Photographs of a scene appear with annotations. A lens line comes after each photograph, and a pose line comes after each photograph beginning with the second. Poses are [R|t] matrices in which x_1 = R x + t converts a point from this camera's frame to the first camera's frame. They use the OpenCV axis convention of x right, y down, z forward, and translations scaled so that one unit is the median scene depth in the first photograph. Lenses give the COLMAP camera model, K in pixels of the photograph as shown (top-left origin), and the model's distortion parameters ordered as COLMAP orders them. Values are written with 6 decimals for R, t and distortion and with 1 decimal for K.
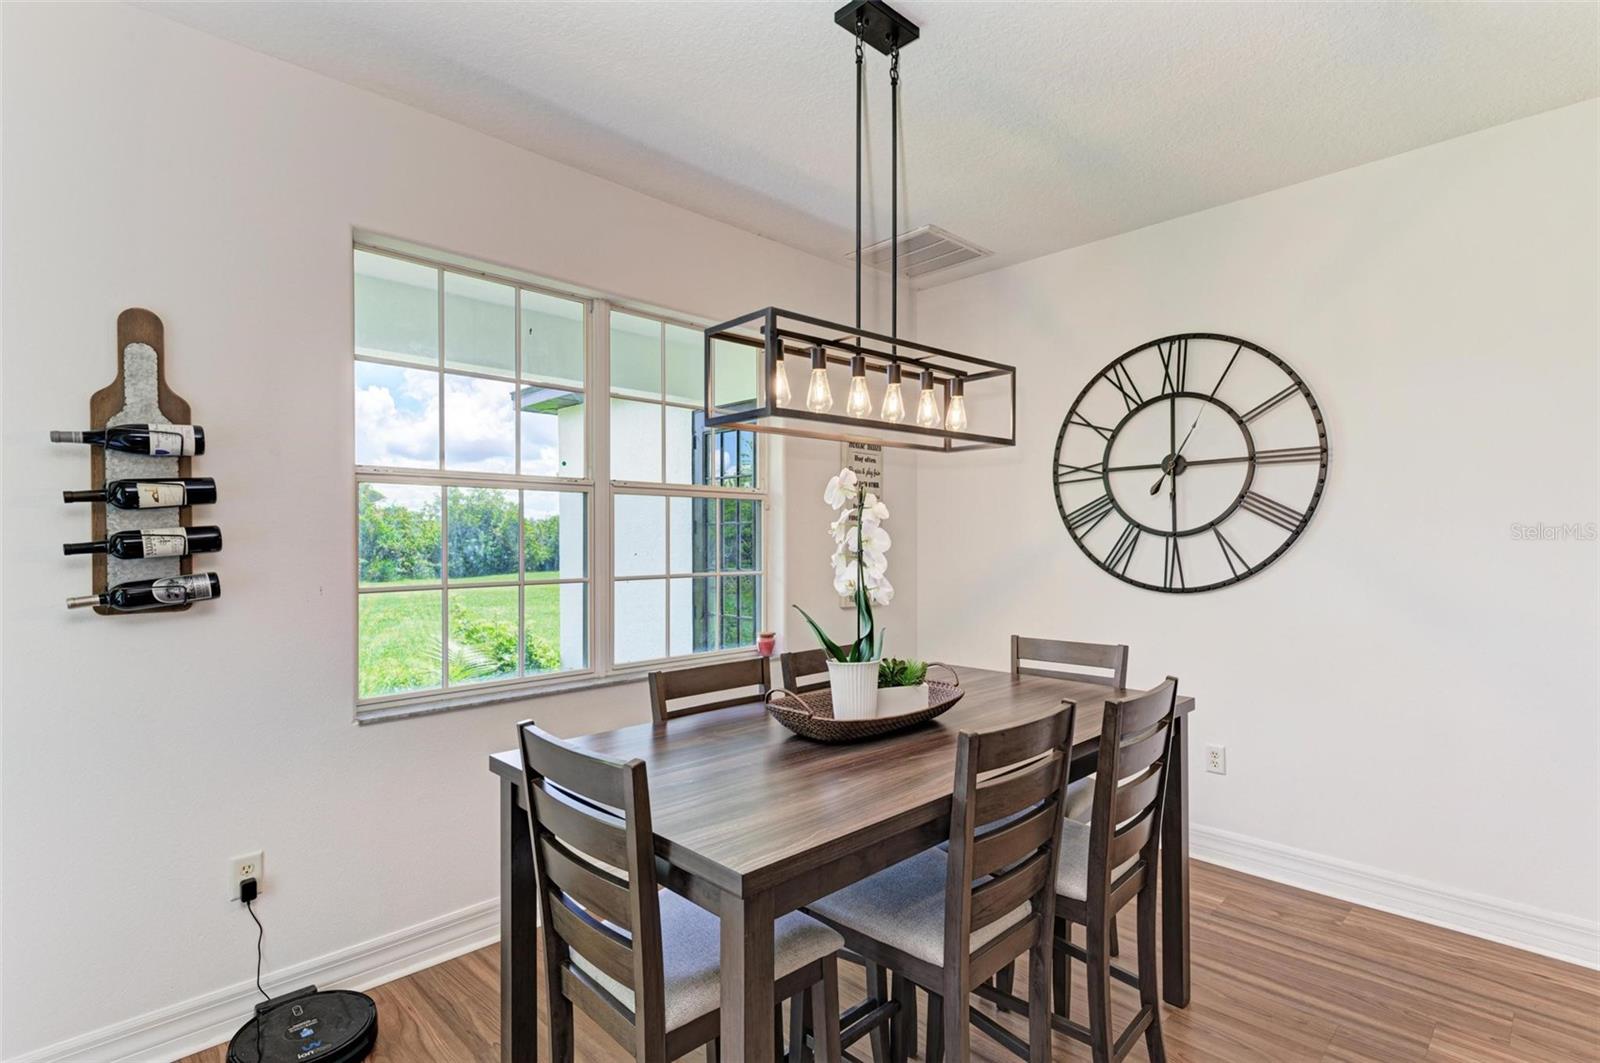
lens RADIAL K [[774.5, 0, 793.3], [0, 774.5, 546.4], [0, 0, 1]] dist [0.001548, 0.000638]
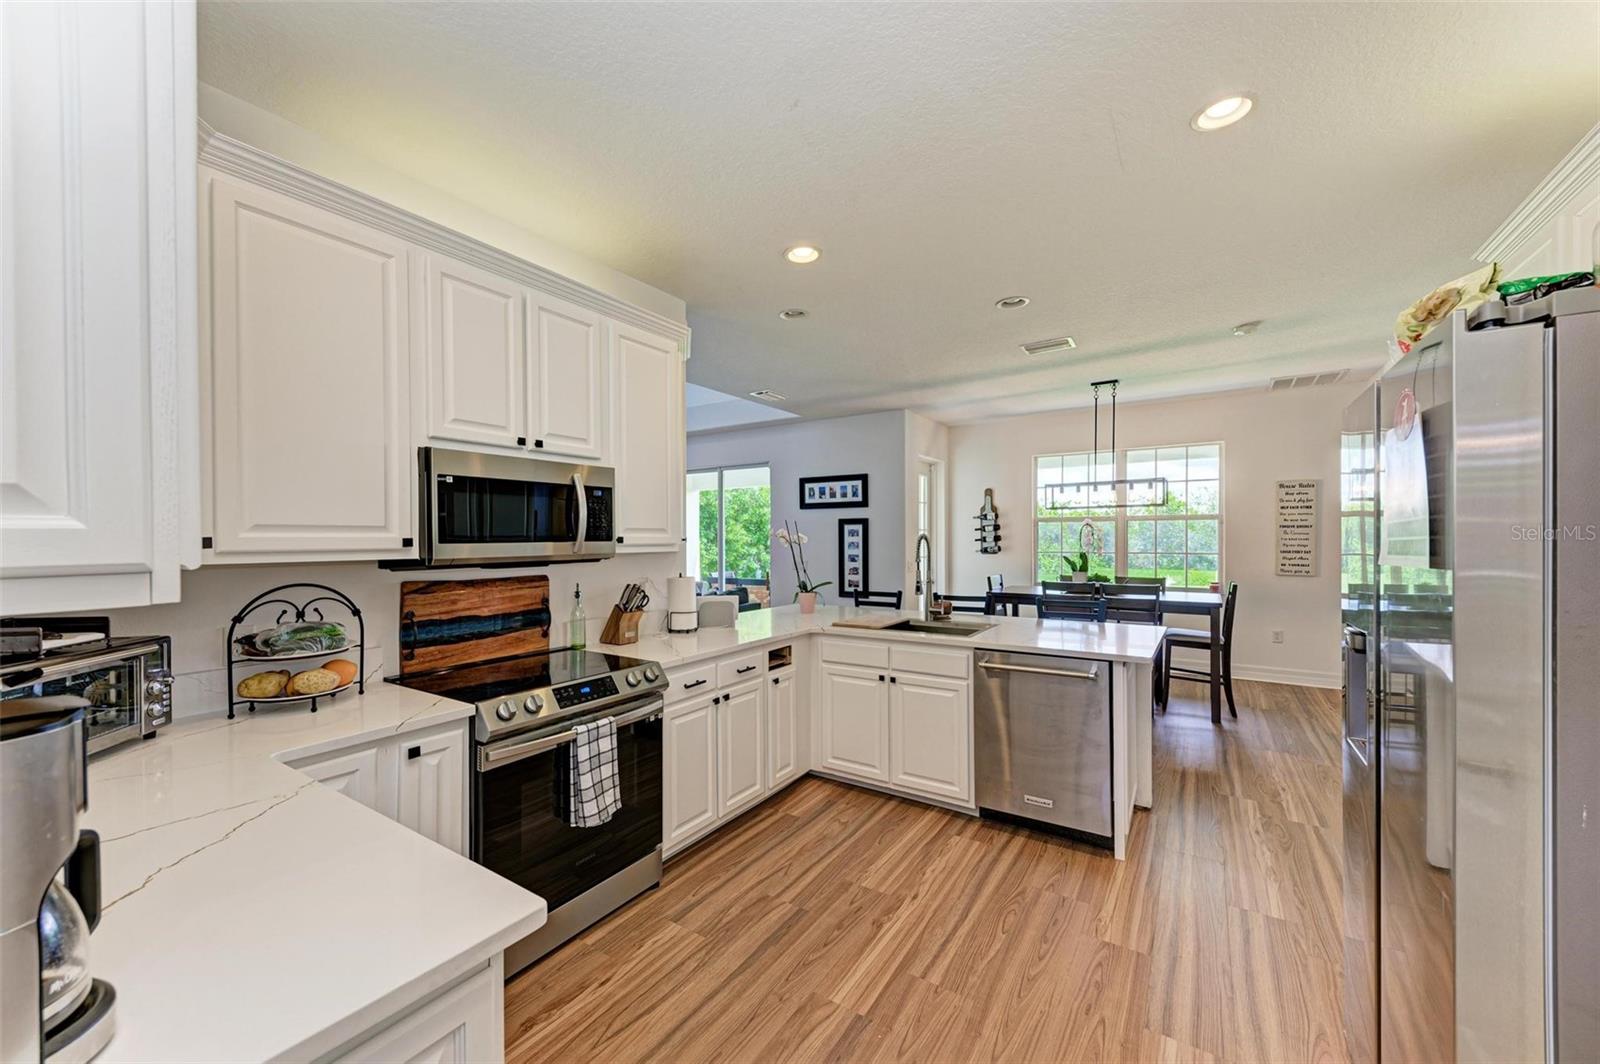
lens RADIAL K [[608.3, 0, 802.4], [0, 608.3, 541.4], [0, 0, 1]] dist [0.015599, -0.005397]
pose [[0.219569, 0.009361, -0.975552, 2.454294], [-0.004143, 0.999954, 0.008662, -0.015358], [0.975588, 0.002140, 0.219598, -0.879482]]
